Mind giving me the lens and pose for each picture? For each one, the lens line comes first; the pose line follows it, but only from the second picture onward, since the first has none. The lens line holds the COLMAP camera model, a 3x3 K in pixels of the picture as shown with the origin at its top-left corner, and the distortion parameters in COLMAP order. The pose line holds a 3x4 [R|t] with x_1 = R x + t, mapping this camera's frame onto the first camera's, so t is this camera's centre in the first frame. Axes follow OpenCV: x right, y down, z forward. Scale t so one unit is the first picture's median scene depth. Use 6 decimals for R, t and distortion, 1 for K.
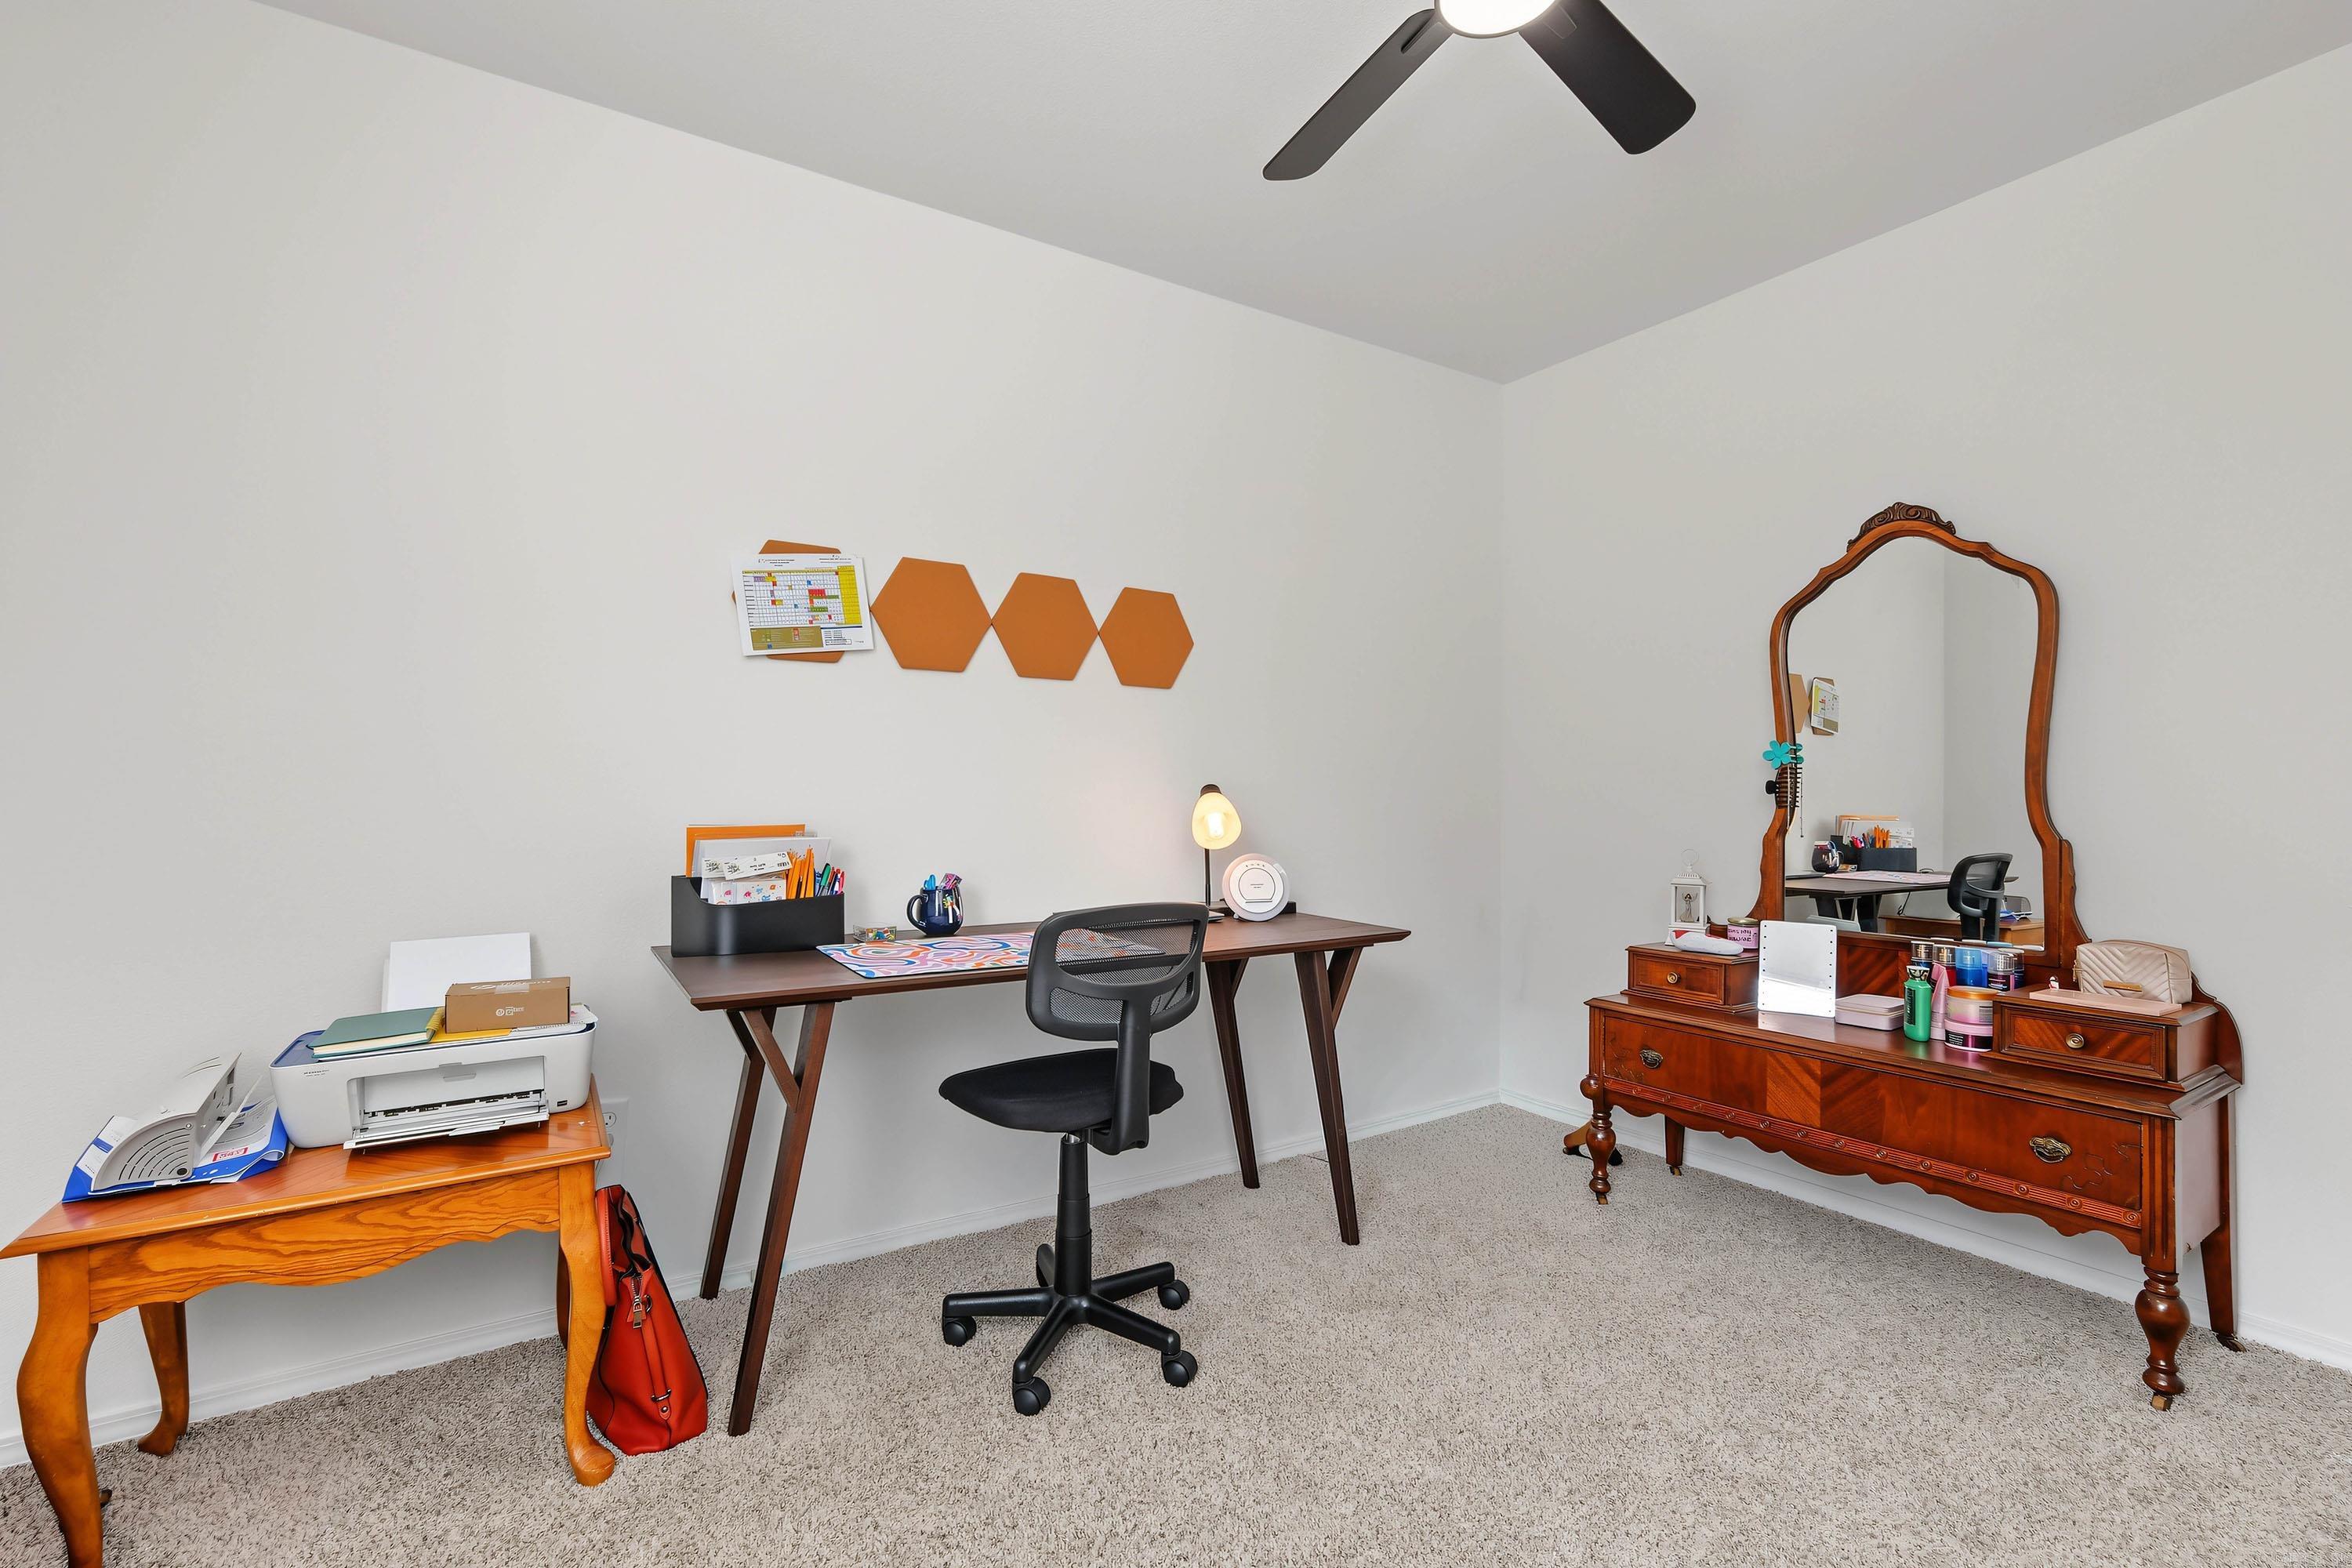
lens RADIAL K [[1029.0, 0, 1186.1], [0, 1029.0, 776.2], [0, 0, 1]] dist [-0.003652, -0.000200]
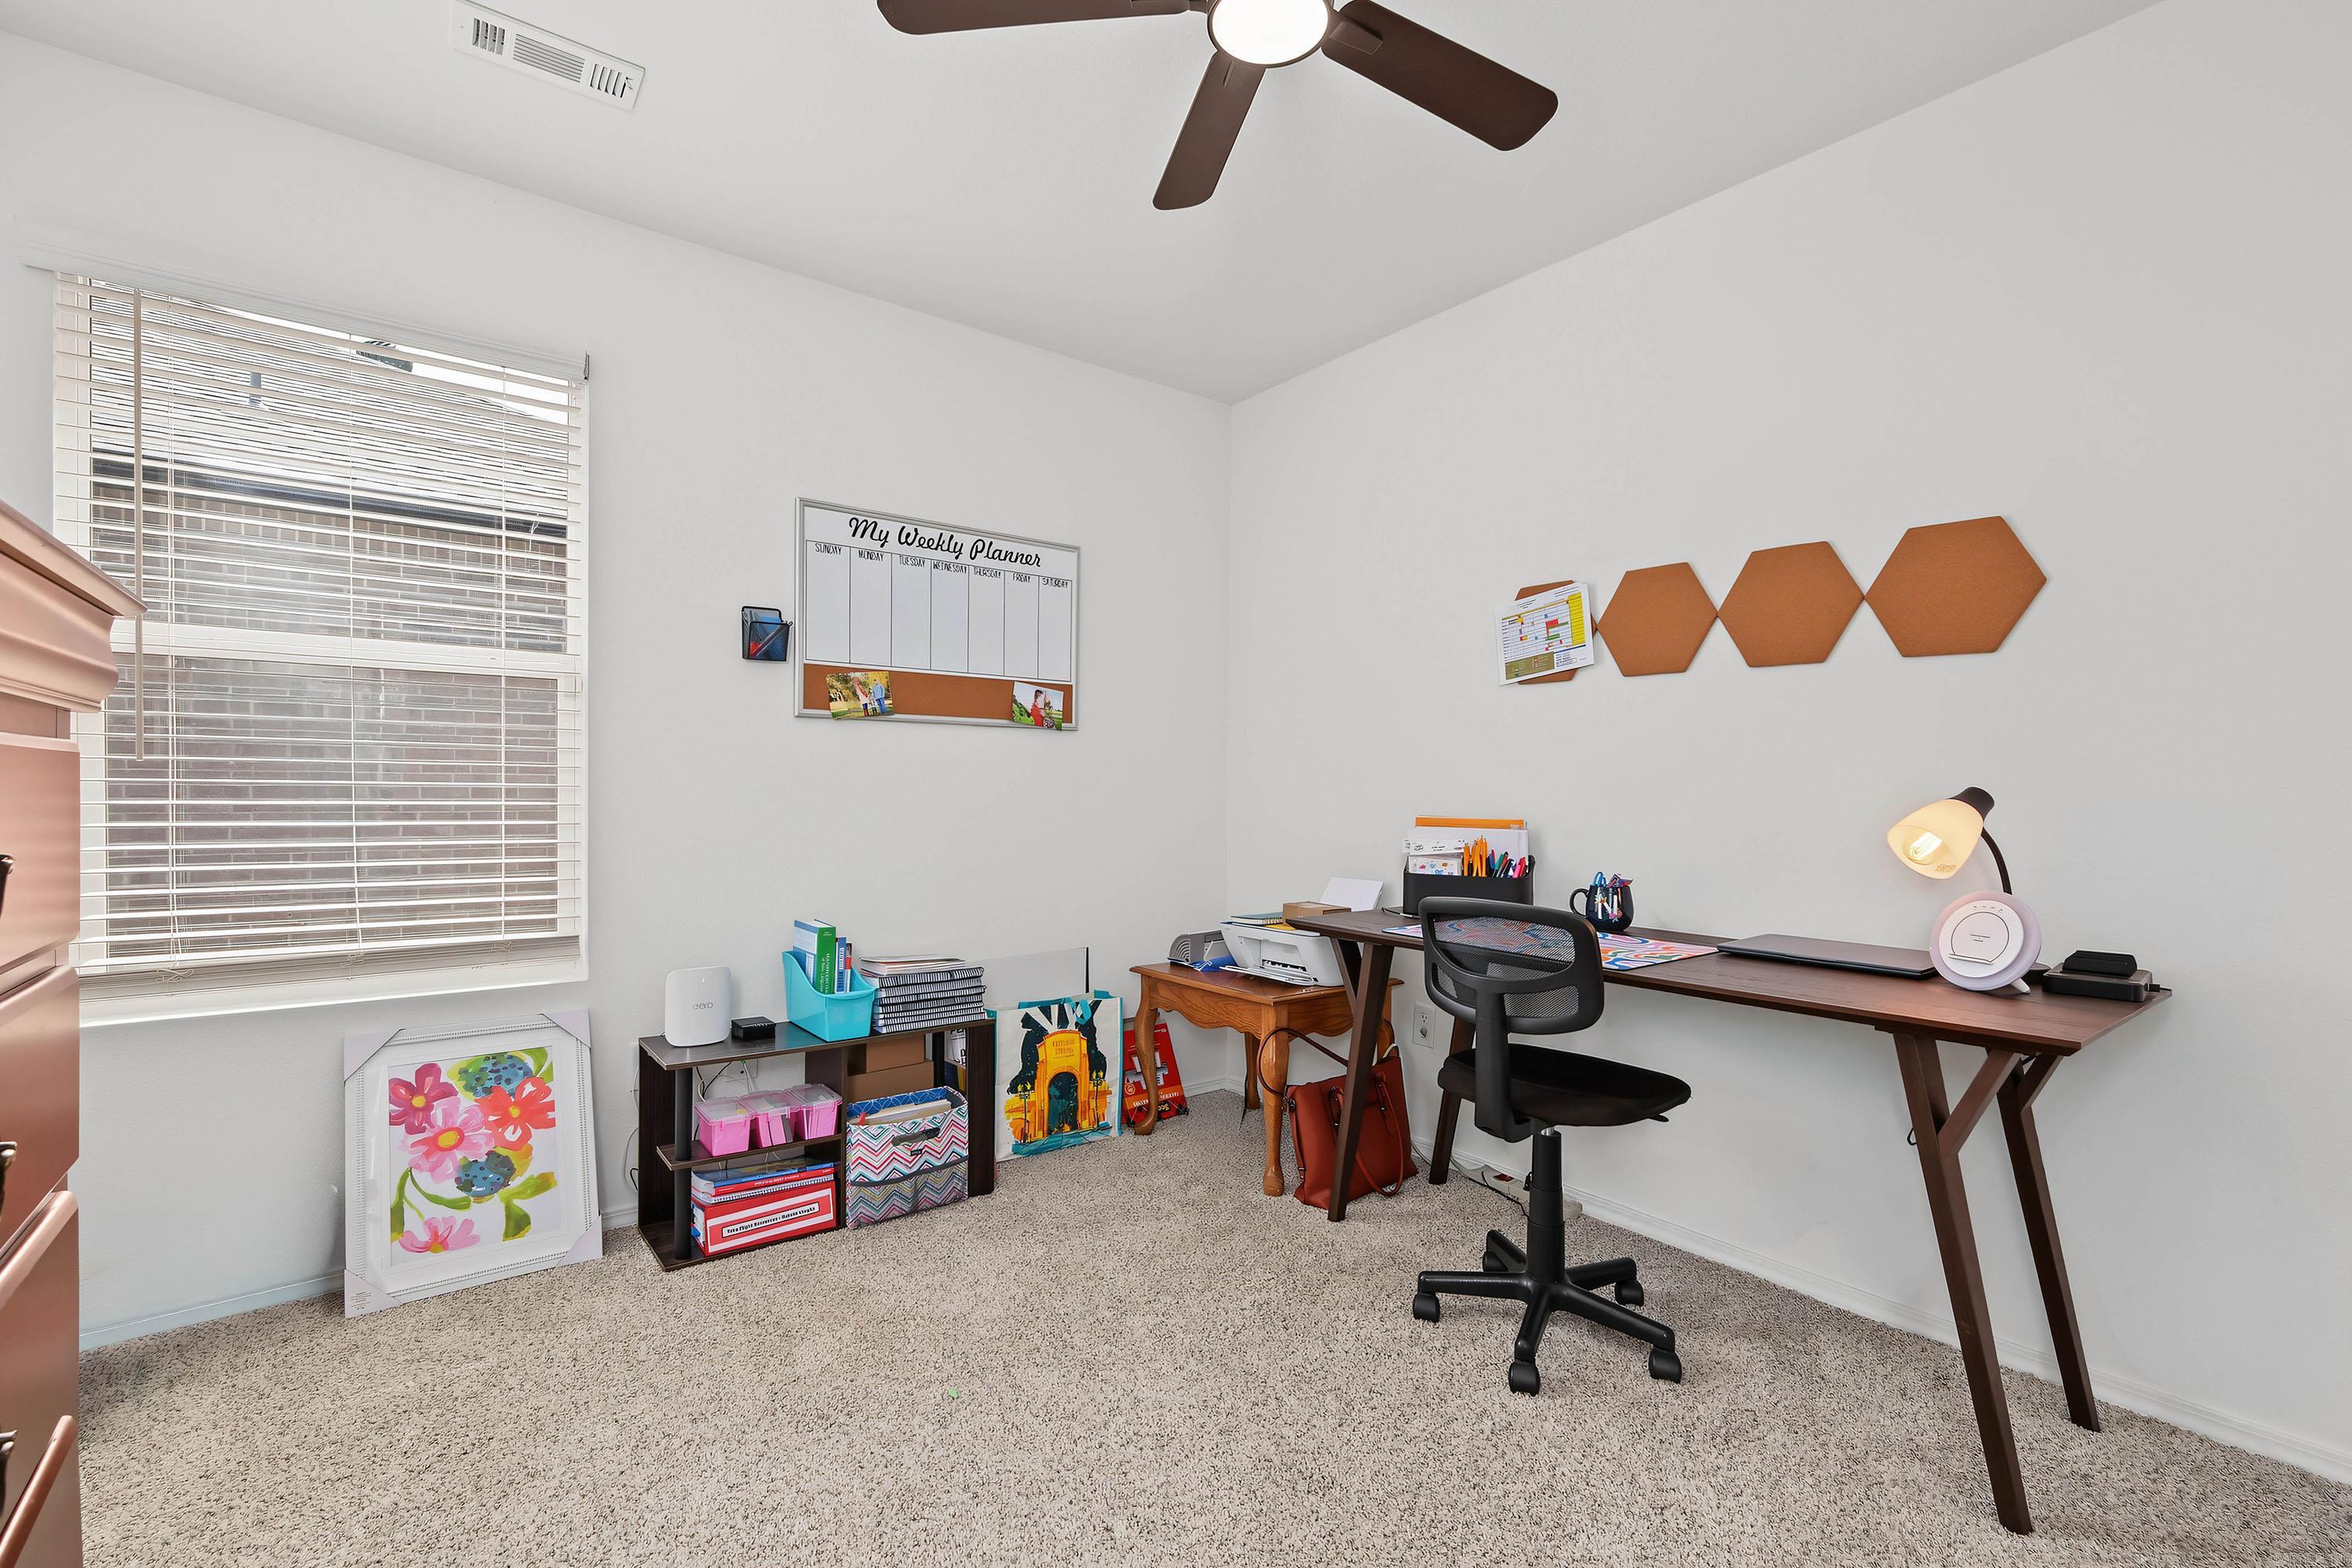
lens RADIAL K [[1029.0, 0, 1186.9], [0, 1029.0, 797.1], [0, 0, 1]] dist [-0.003652, -0.000200]
pose [[0.114755, 0.006380, -0.993373, 0.747867], [-0.002109, 0.999979, 0.006179, 0.012584], [0.993392, 0.001386, 0.114766, 0.451057]]
